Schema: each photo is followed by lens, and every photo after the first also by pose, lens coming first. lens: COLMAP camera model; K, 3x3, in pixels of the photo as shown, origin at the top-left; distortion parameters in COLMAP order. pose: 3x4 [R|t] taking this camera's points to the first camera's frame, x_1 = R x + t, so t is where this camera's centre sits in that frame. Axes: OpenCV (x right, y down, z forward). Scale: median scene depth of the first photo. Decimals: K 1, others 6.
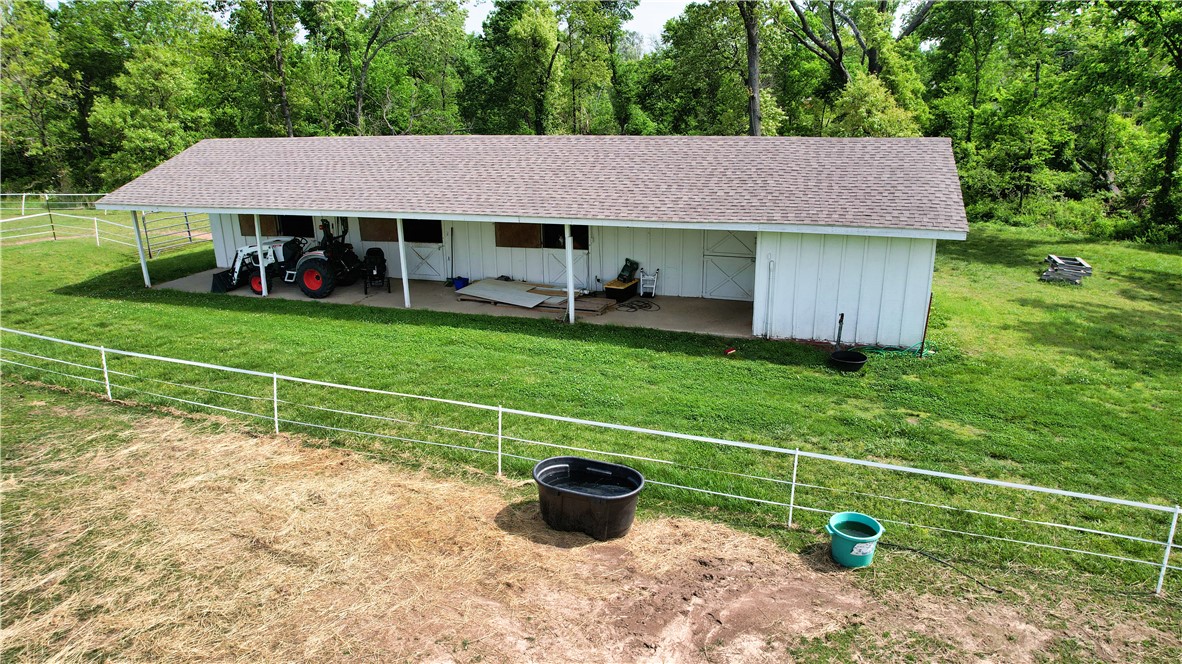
lens RADIAL K [[763.9, 0, 591.0], [0, 763.9, 332.0], [0, 0, 1]] dist [-0.072533, 0.068857]
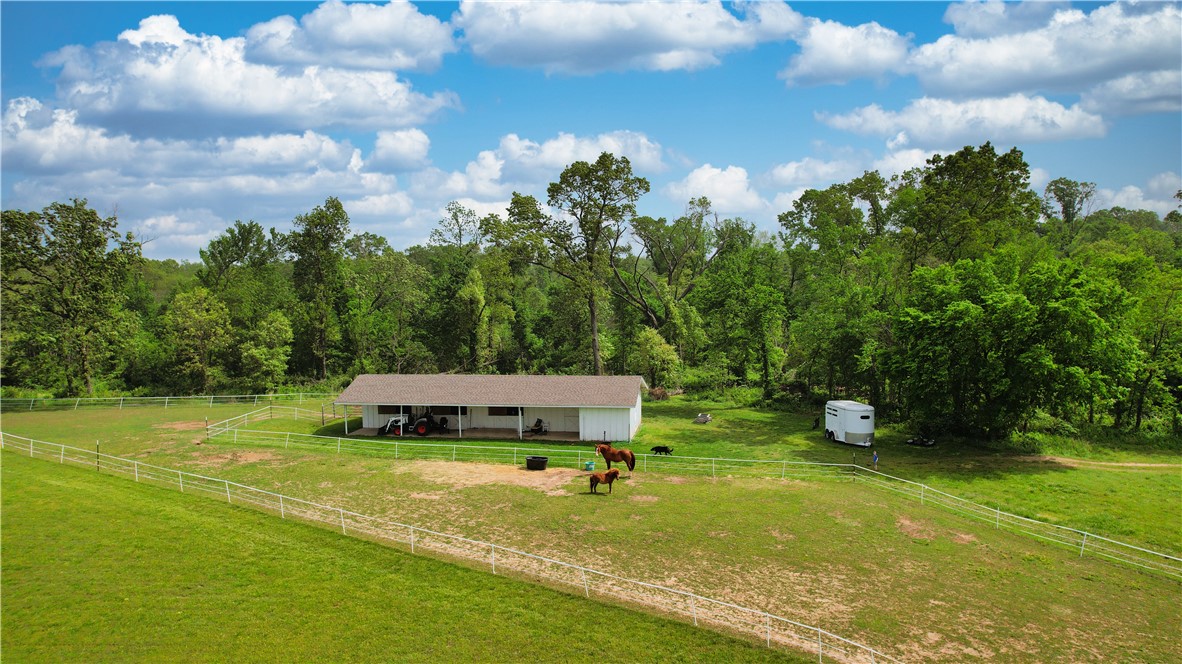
lens RADIAL K [[763.9, 0, 591.0], [0, 763.9, 332.0], [0, 0, 1]] dist [-0.072533, 0.068857]
pose [[0.988574, -0.008537, 0.150492, -0.174772], [0.043664, 0.971807, -0.231700, 0.246836], [-0.144271, 0.235624, 0.961076, -1.756794]]
